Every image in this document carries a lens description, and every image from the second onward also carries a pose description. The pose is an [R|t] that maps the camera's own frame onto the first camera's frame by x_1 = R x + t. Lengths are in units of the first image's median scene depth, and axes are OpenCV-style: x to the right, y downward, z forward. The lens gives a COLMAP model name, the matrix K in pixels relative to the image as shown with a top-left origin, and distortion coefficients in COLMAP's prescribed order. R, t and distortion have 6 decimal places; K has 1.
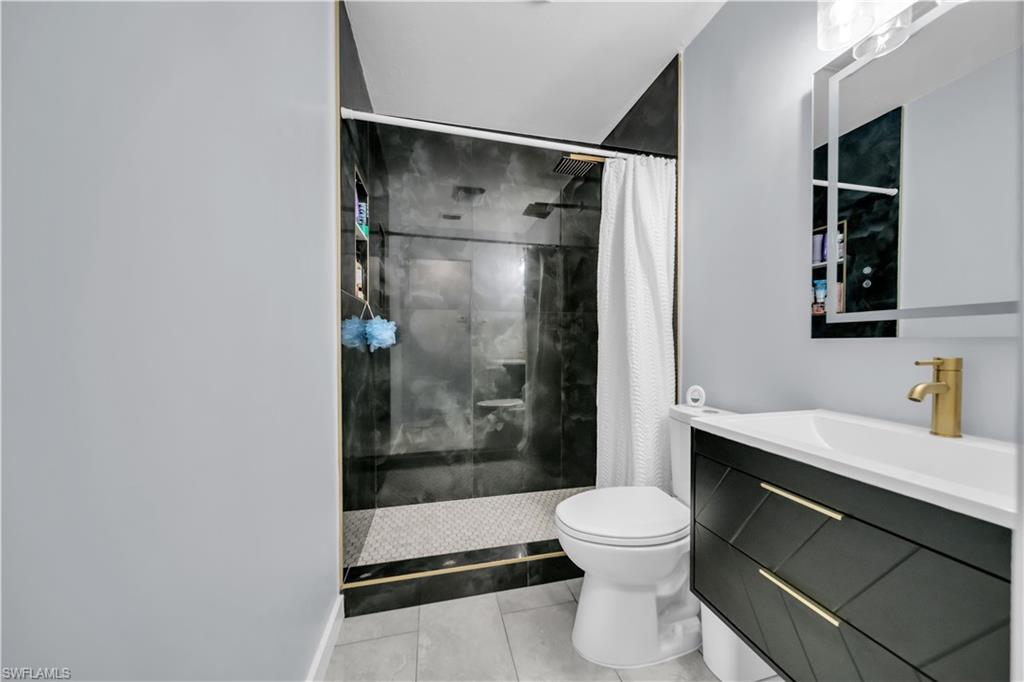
lens RADIAL K [[354.0, 0, 516.8], [0, 354.0, 348.3], [0, 0, 1]] dist [-0.001812, -0.000153]
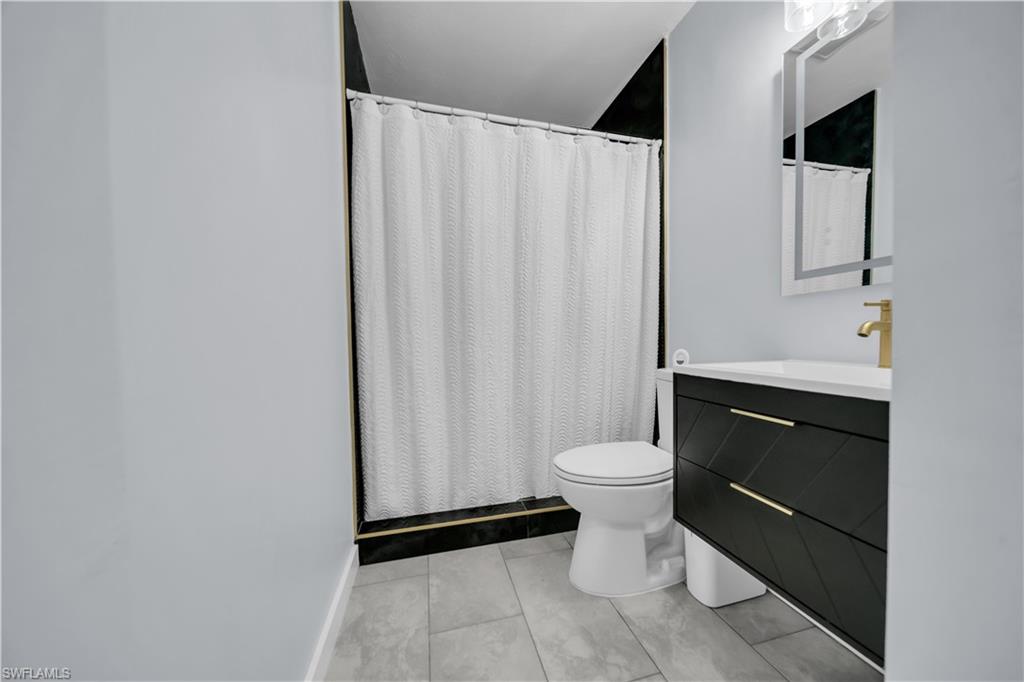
lens RADIAL K [[352.7, 0, 515.6], [0, 352.7, 348.5], [0, 0, 1]] dist [-0.000591, -0.001232]
pose [[0.999808, -0.013758, 0.013981, -0.015272], [0.013518, 0.999761, 0.017154, 0.090226], [-0.014213, -0.016961, 0.999755, -0.080095]]
